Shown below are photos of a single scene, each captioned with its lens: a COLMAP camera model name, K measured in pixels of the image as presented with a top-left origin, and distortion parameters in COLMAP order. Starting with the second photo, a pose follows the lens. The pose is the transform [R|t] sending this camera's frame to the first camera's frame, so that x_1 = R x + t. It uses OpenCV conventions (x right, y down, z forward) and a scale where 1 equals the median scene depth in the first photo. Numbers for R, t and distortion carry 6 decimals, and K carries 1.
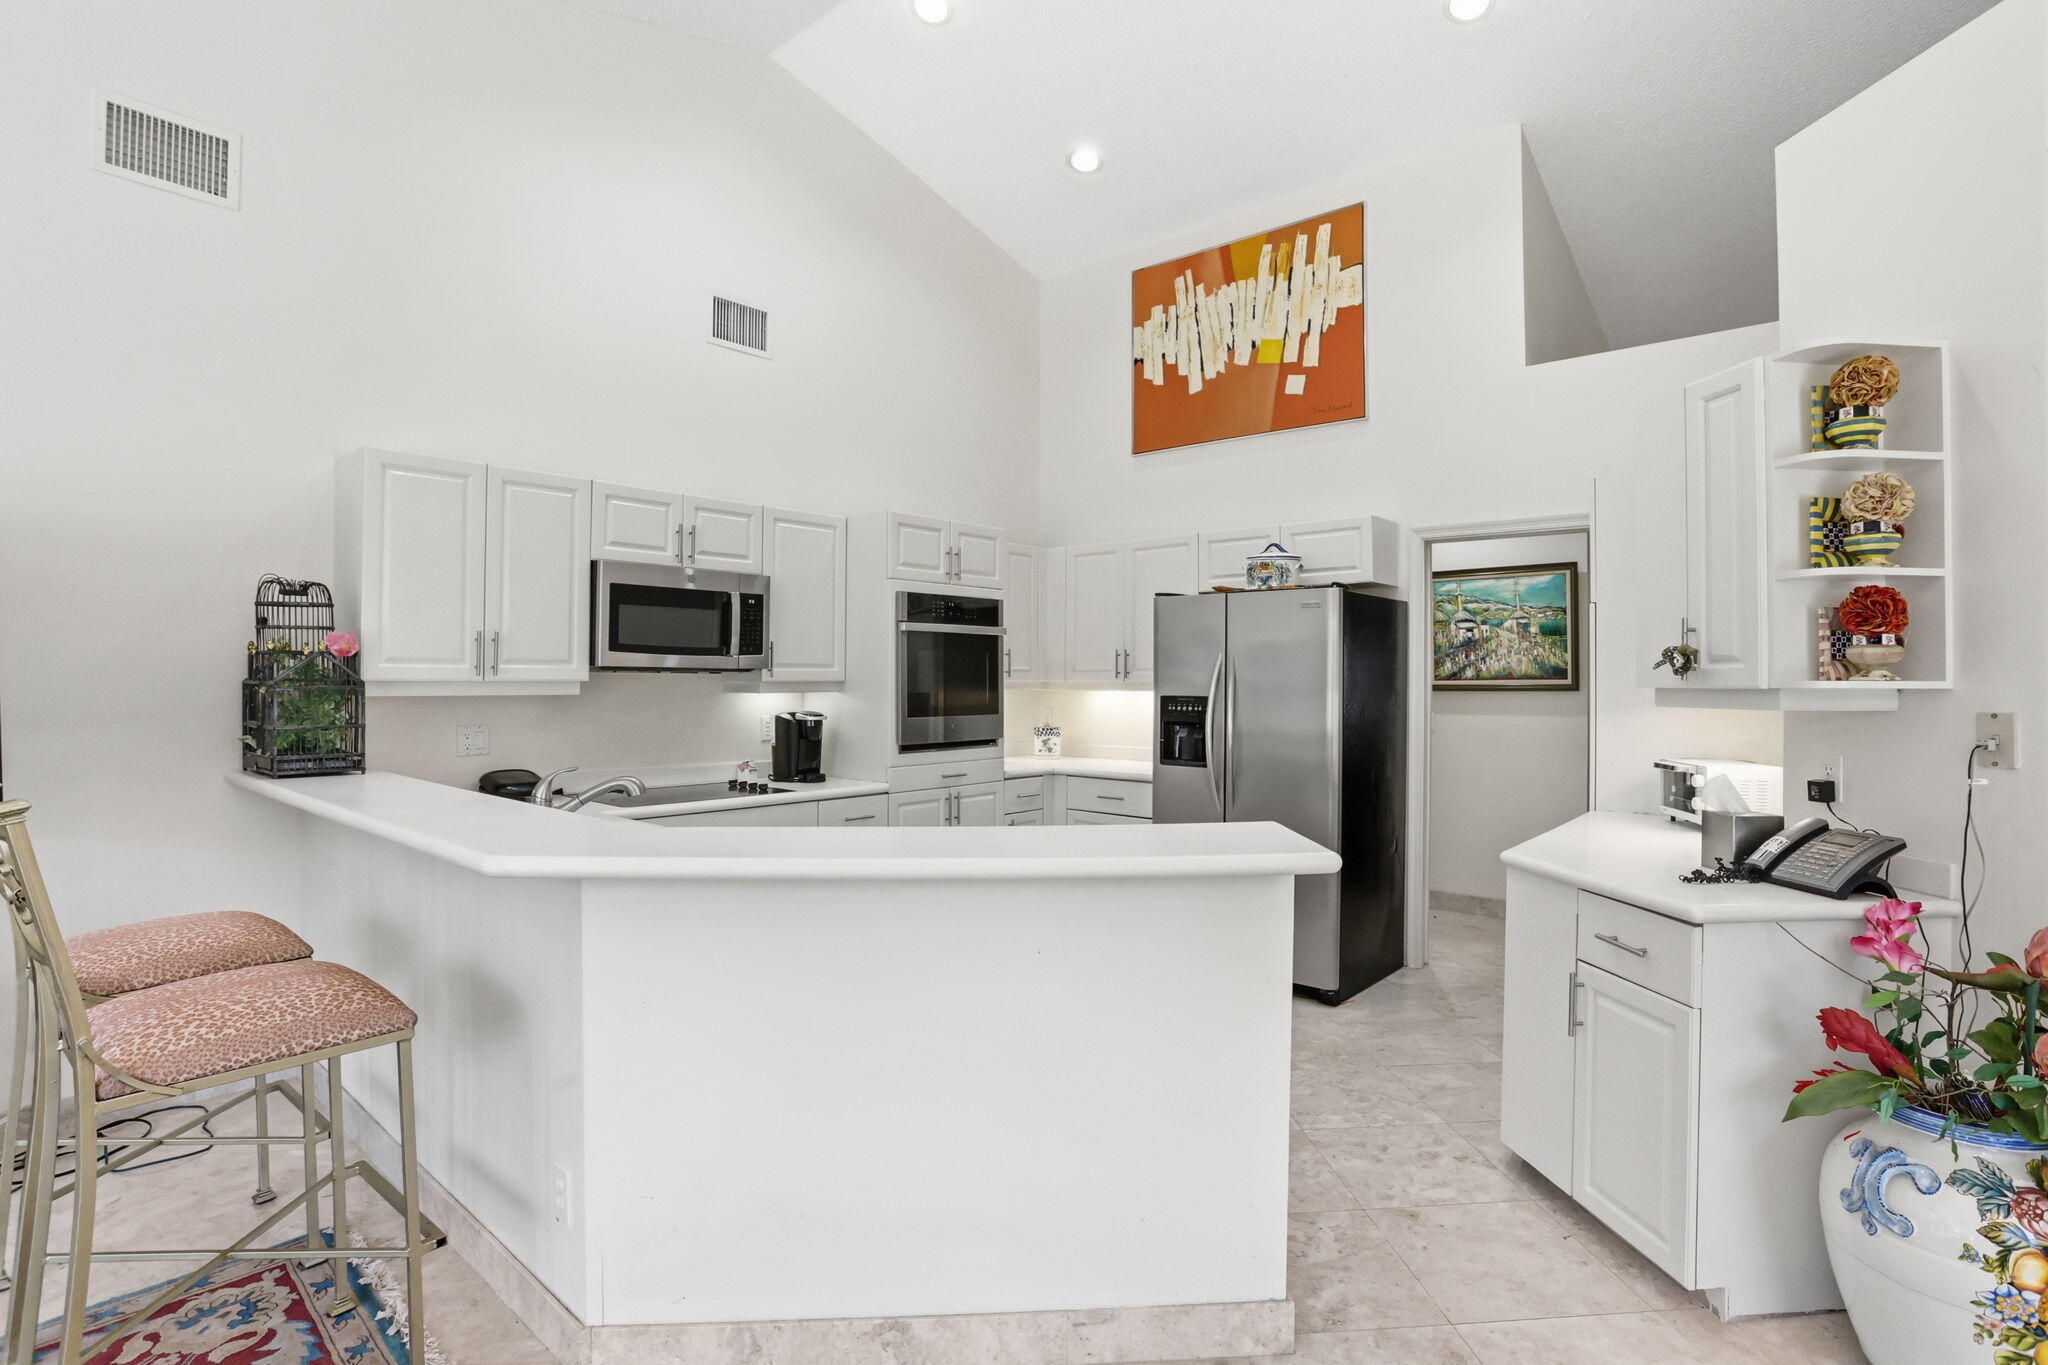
lens RADIAL K [[987.0, 0, 1024.0], [0, 987.0, 682.5], [0, 0, 1]] dist [-0.078814, 0.030369]
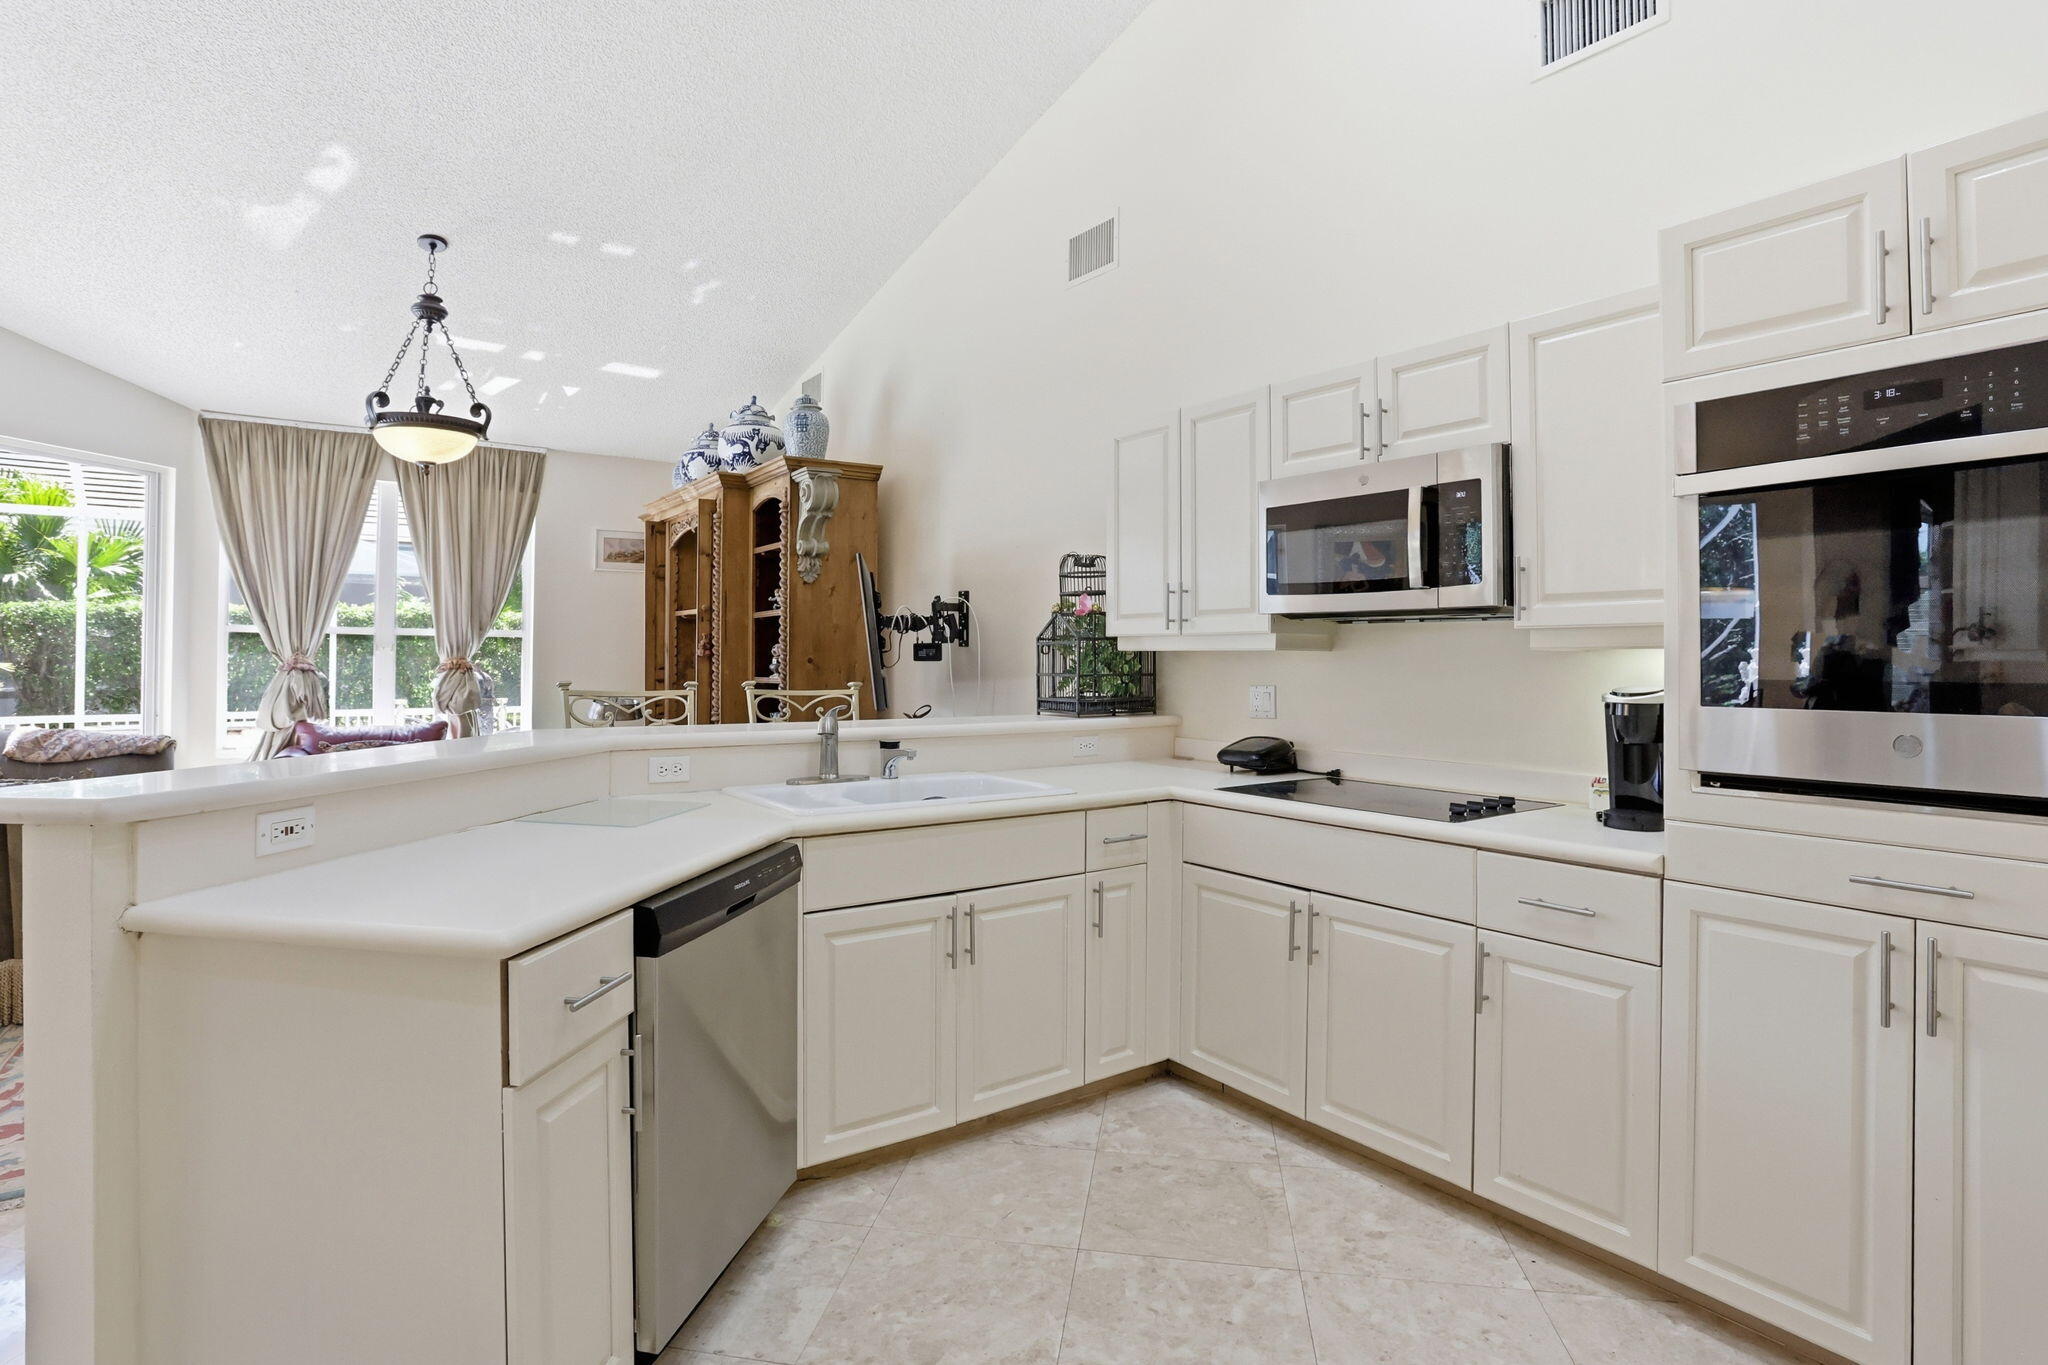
lens RADIAL K [[1027.5, 0, 1015.3], [0, 1027.5, 649.7], [0, 0, 1]] dist [-0.074666, 0.028885]
pose [[-0.237538, -0.011160, -0.971314, 0.336473], [-0.007122, 0.999927, -0.009748, 0.017349], [0.971352, 0.004602, -0.237600, 0.775161]]
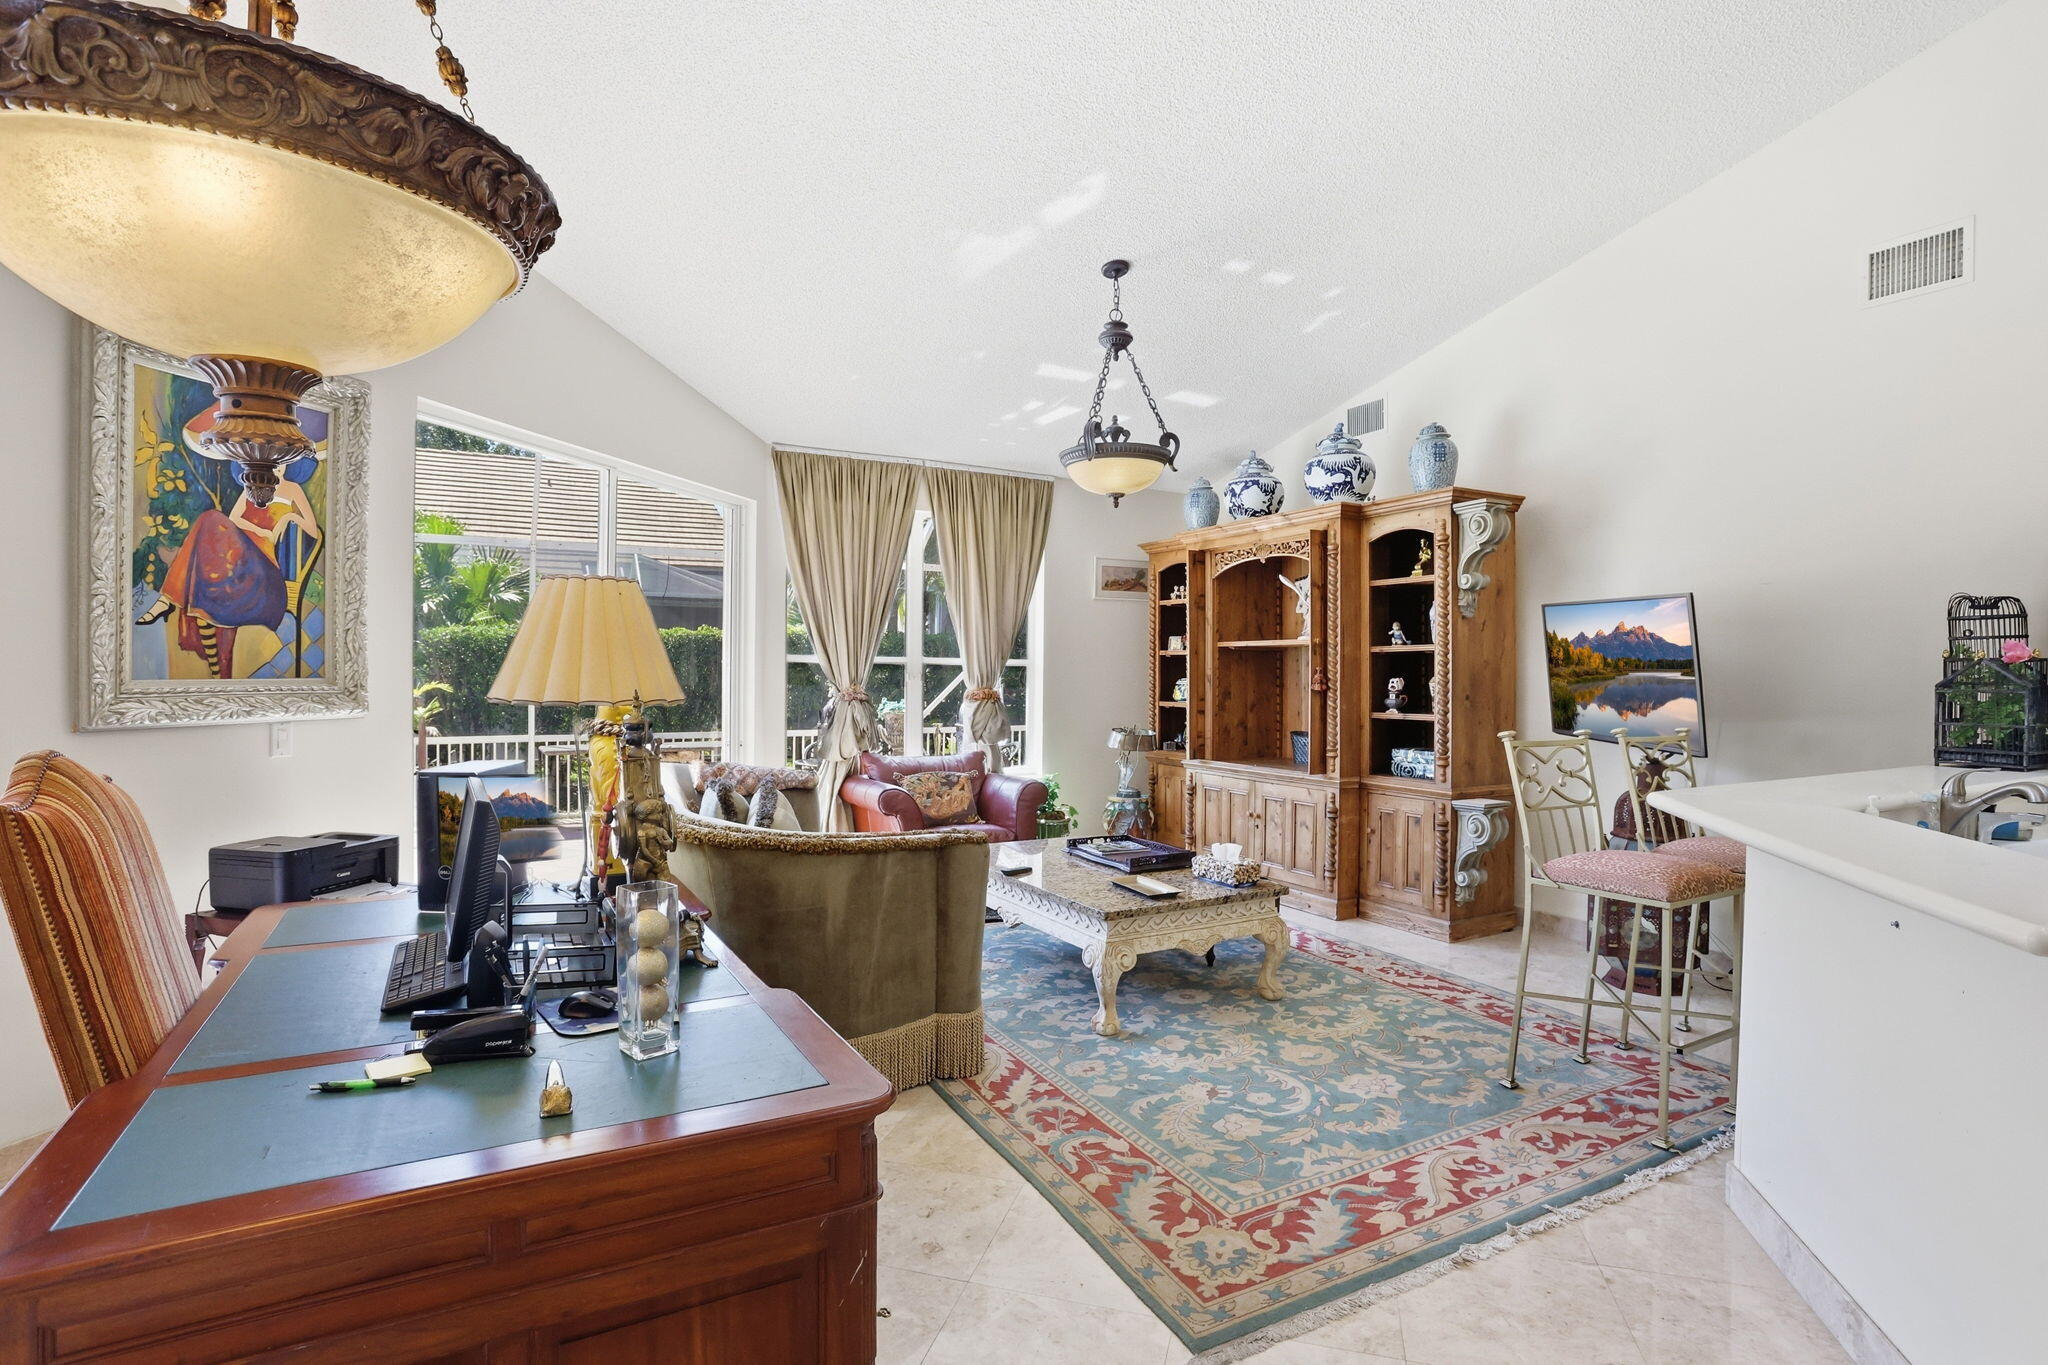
lens RADIAL K [[998.5, 0, 1029.4], [0, 998.5, 672.1], [0, 0, 1]] dist [-0.099970, 0.044948]
pose [[-0.348041, -0.004839, -0.937467, 0.444370], [-0.011493, 0.999934, -0.000895, -0.001019], [0.937409, 0.010463, -0.348074, 0.201209]]
